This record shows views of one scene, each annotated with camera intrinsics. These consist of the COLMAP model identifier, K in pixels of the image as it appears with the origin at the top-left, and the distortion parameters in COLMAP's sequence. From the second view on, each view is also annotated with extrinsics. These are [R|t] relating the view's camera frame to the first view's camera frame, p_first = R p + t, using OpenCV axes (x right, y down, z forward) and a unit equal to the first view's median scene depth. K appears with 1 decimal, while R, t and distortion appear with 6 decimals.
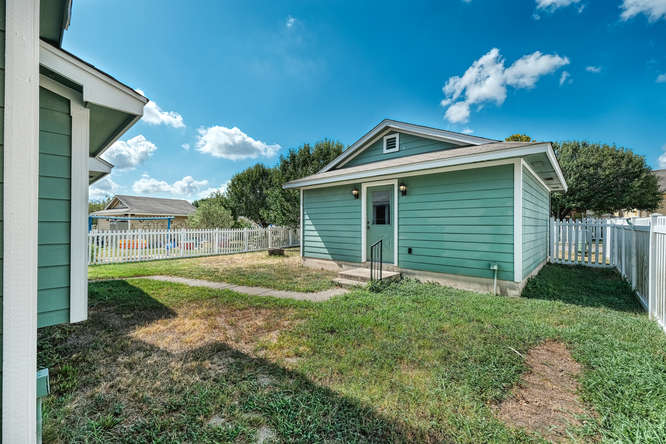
lens RADIAL K [[279.4, 0, 332.6], [0, 279.4, 223.4], [0, 0, 1]] dist [0.002611, 0.000247]
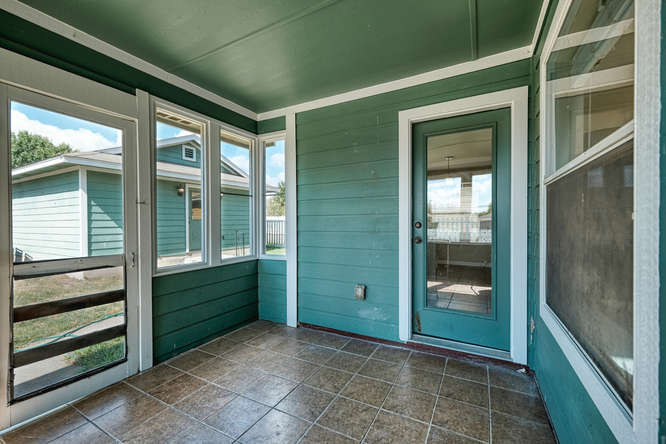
lens RADIAL K [[279.4, 0, 332.0], [0, 279.4, 222.7], [0, 0, 1]] dist [0.002611, 0.000247]
pose [[-0.236033, -0.006638, 0.971722, -1.120221], [0.001570, 0.999973, 0.007212, 0.009178], [-0.971744, 0.003228, -0.236016, 0.675936]]
